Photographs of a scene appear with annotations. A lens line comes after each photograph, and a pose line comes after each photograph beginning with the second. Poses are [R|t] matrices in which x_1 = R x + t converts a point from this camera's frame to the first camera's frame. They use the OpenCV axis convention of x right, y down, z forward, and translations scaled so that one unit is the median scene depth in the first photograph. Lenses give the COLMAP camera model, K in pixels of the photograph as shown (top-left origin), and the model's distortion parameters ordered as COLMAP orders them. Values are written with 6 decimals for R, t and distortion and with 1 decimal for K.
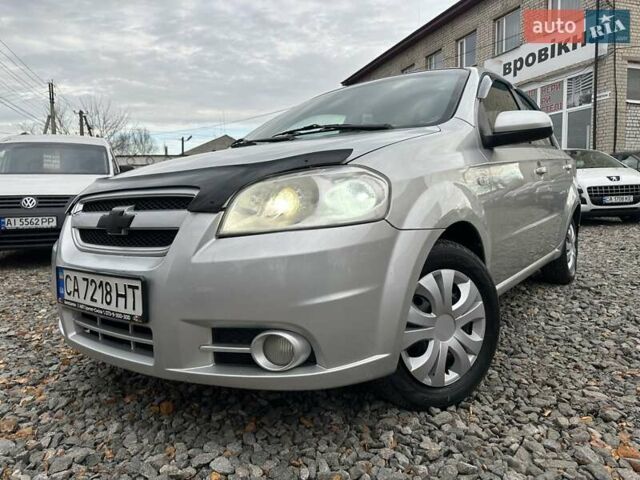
lens RADIAL K [[454.1, 0, 315.7], [0, 454.1, 233.5], [0, 0, 1]] dist [-0.000807, -0.009001]
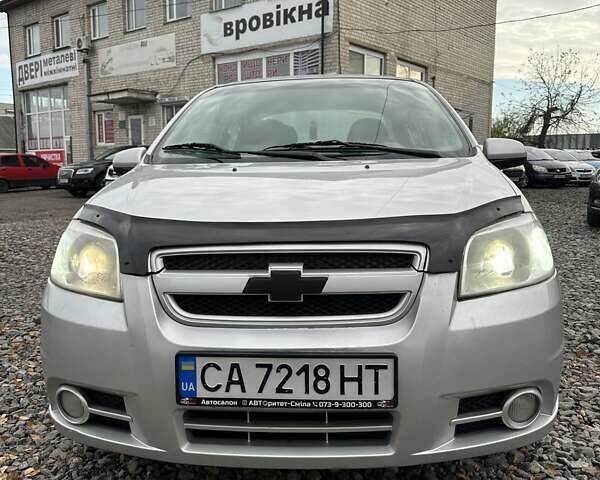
lens RADIAL K [[558.3, 0, 301.8], [0, 558.3, 241.5], [0, 0, 1]] dist [0.058726, 0.000000]
pose [[0.837635, -0.049390, 0.543992, -0.890144], [0.025736, 0.998366, 0.051015, -0.141757], [-0.545623, -0.028732, 0.837538, 0.177930]]
